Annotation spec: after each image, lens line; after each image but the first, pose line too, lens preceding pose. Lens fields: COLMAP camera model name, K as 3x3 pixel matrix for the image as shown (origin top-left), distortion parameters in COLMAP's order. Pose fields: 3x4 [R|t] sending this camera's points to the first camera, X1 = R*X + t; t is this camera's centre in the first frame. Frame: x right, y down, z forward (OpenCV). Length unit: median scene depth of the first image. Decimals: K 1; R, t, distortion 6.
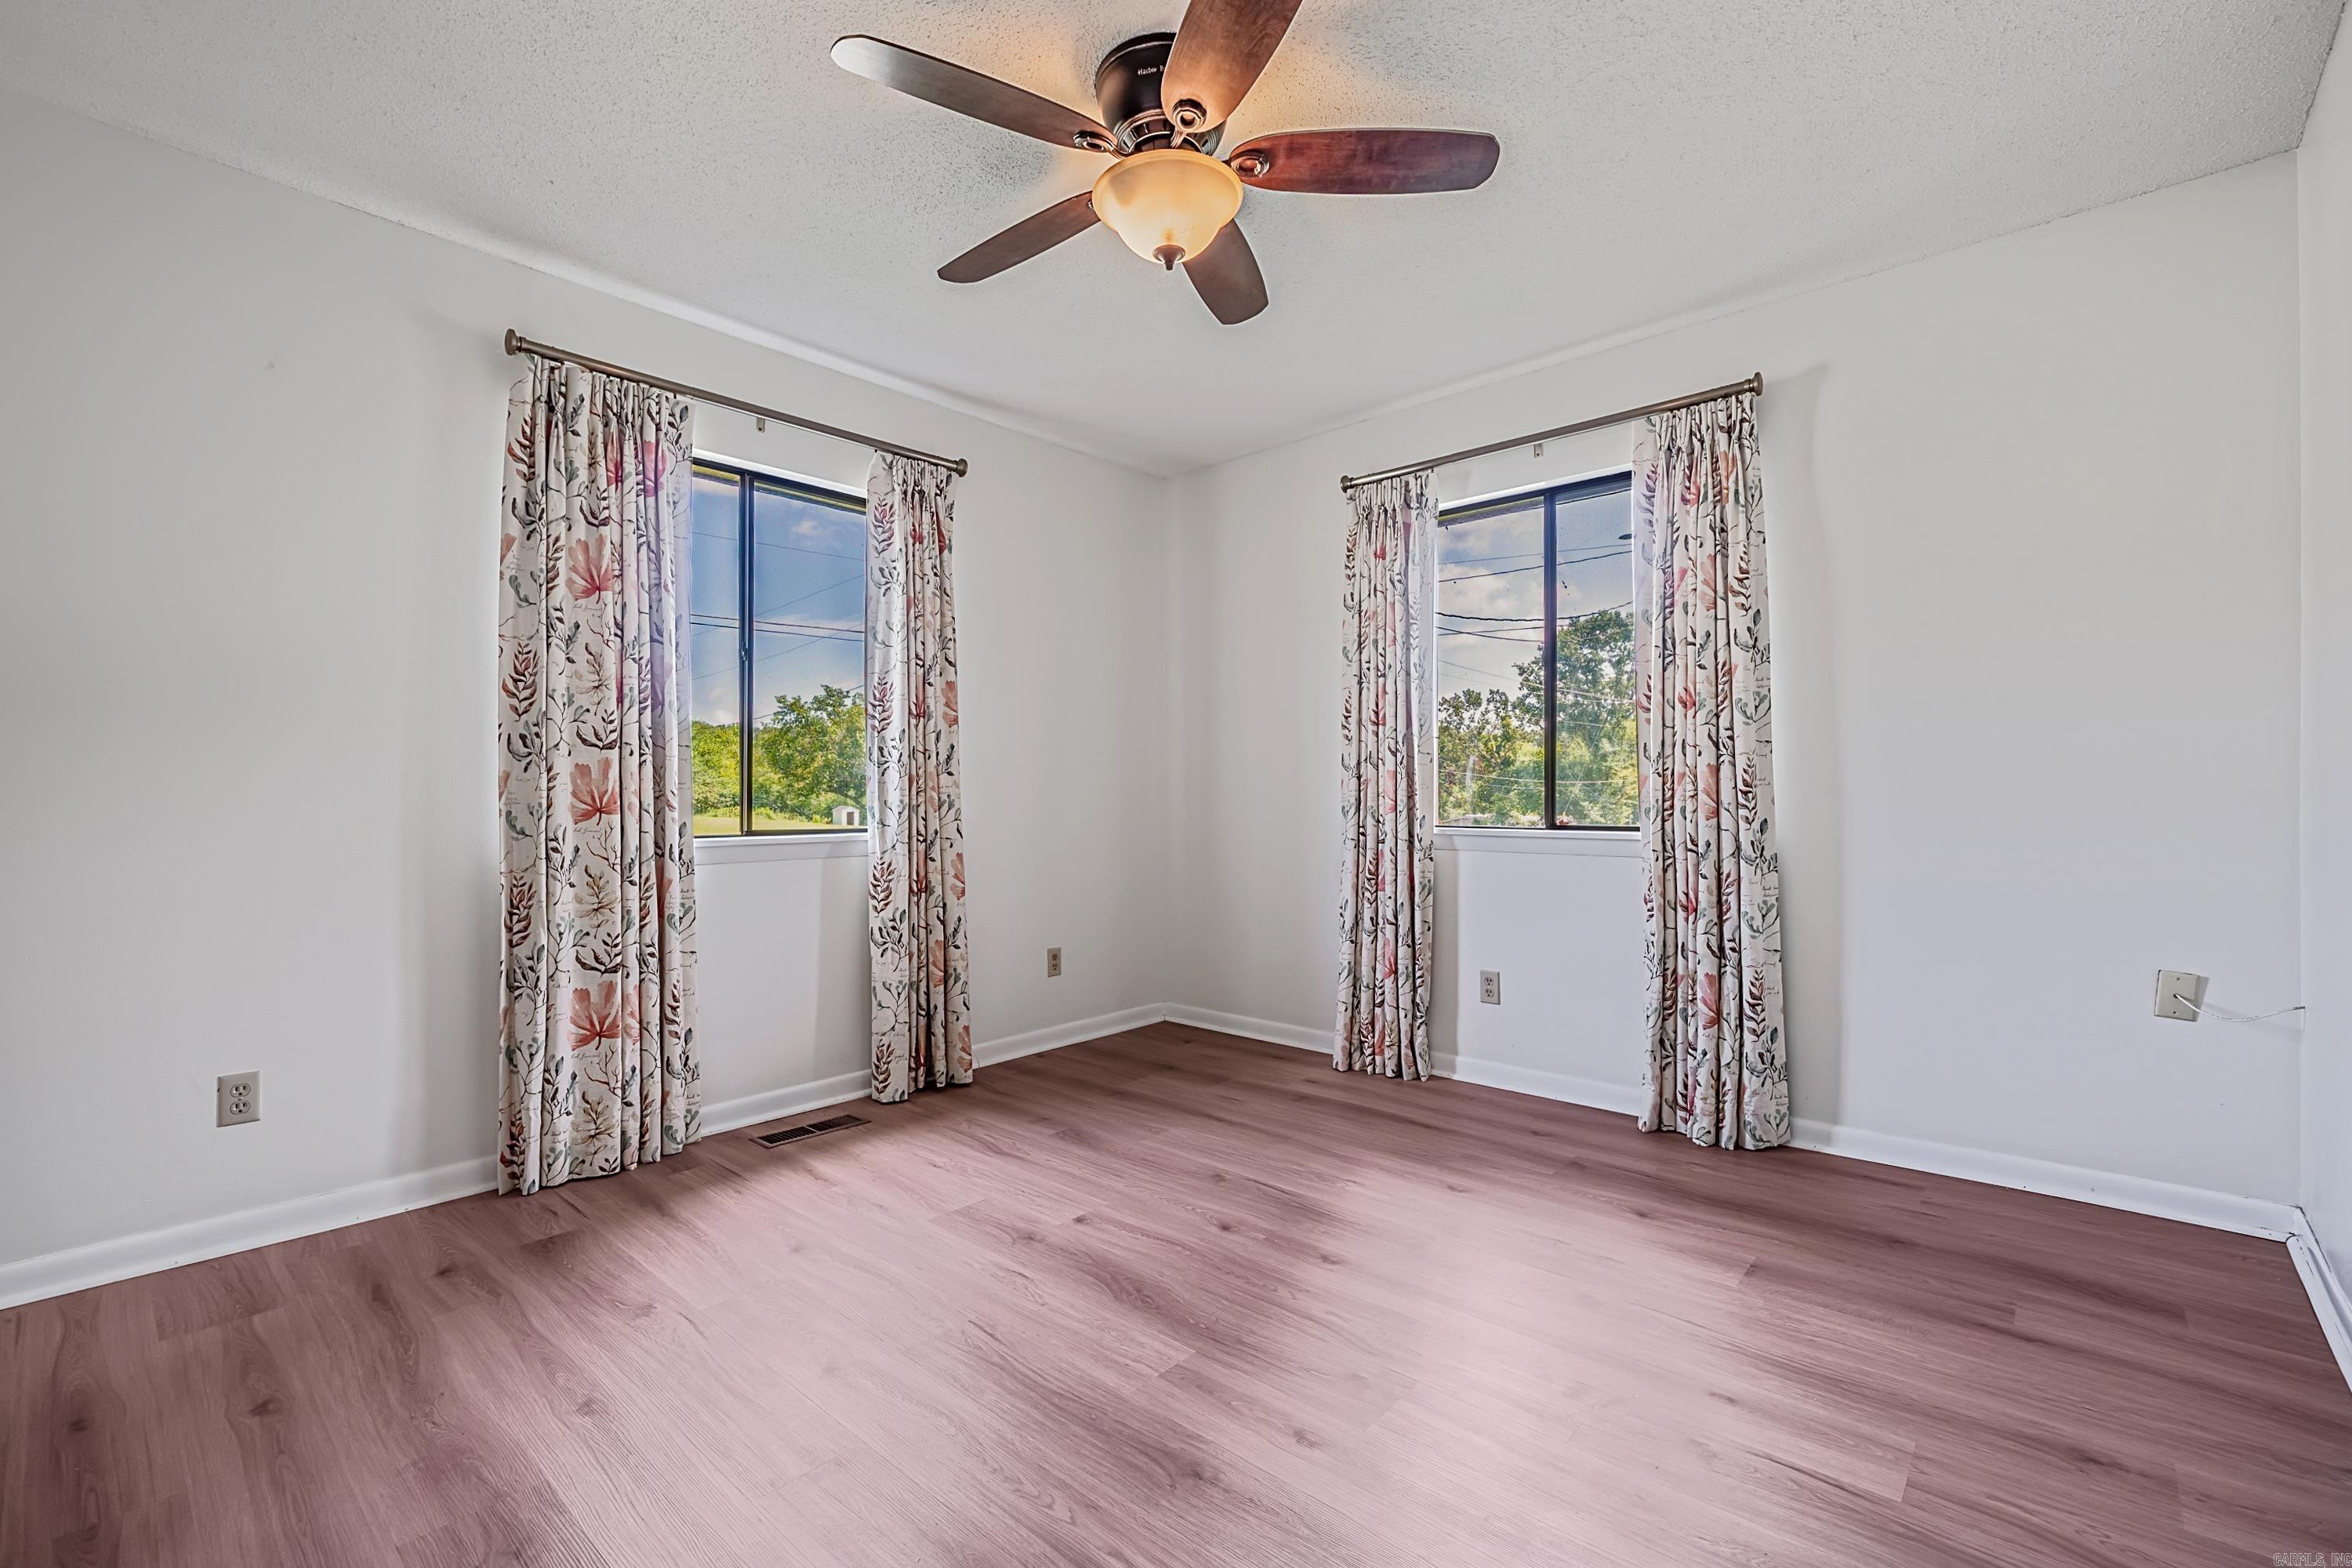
lens RADIAL K [[981.8, 0, 1175.0], [0, 981.8, 760.9], [0, 0, 1]] dist [-0.004108, -0.000691]
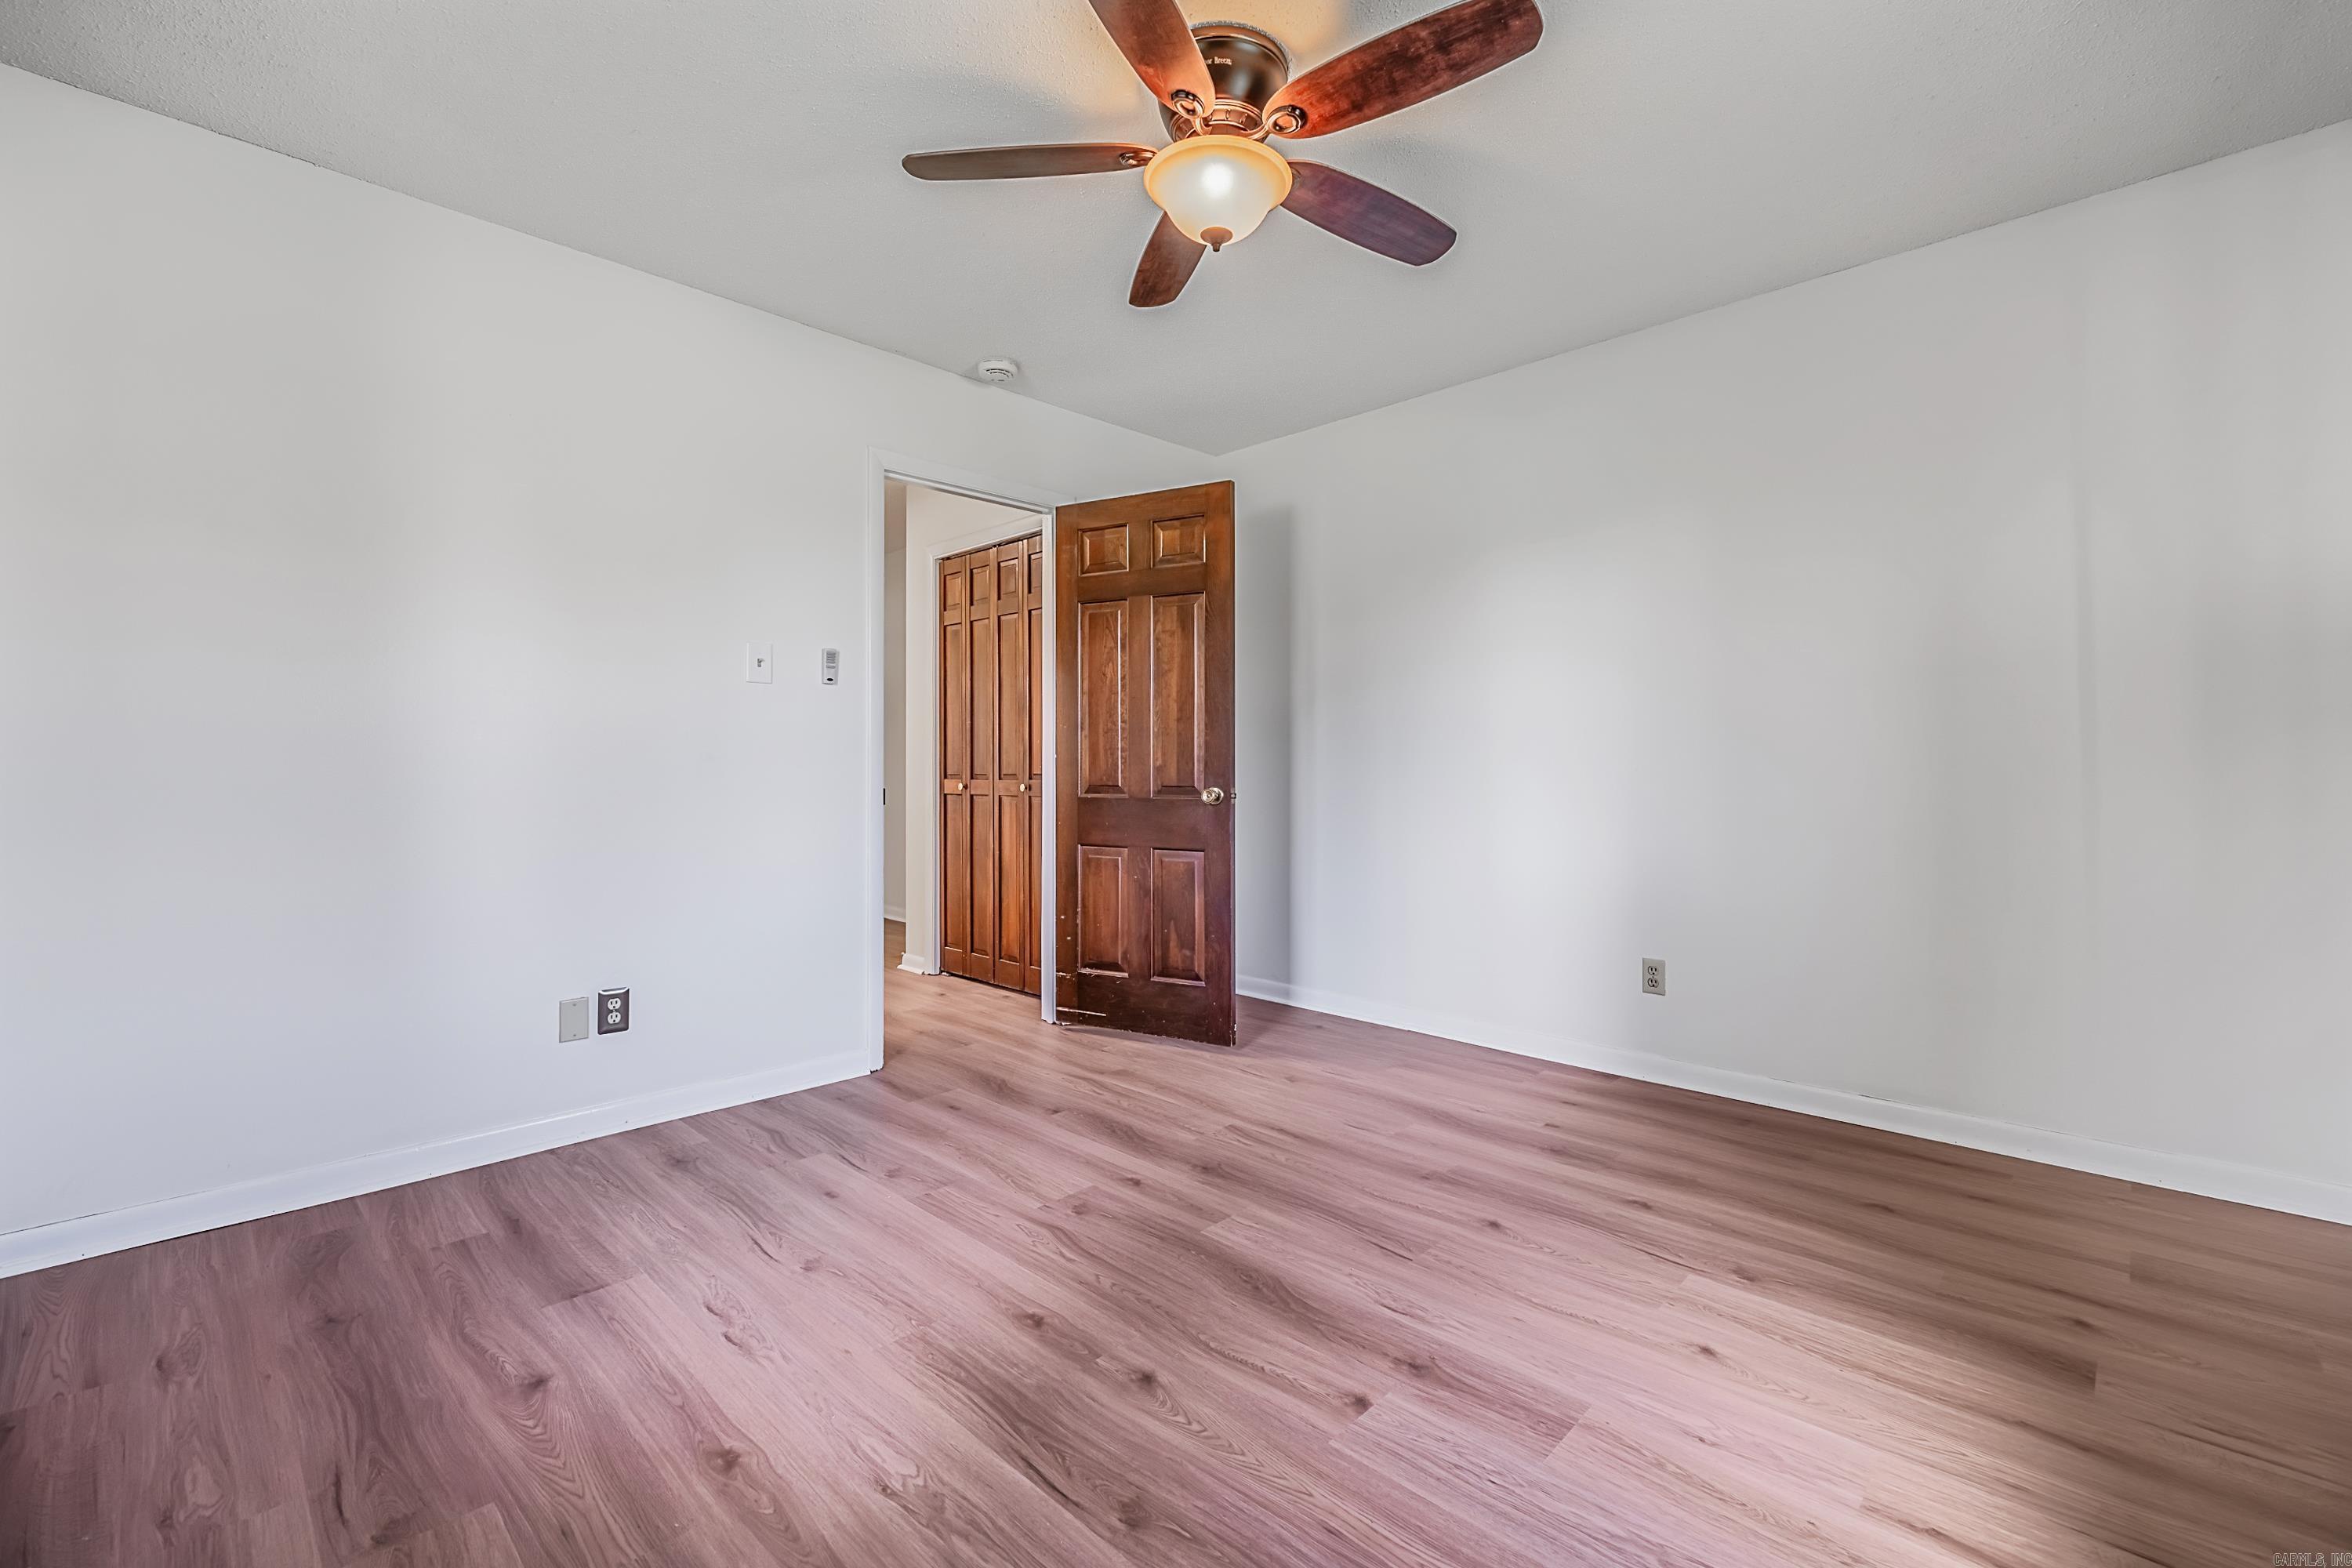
lens RADIAL K [[977.6, 0, 1190.1], [0, 977.6, 754.0], [0, 0, 1]] dist [-0.003827, -0.000787]
pose [[-0.999585, 0.007092, 0.027936, -0.002844], [0.005848, 0.998998, -0.044362, 0.063676], [-0.028222, -0.044180, -0.998625, 1.925729]]
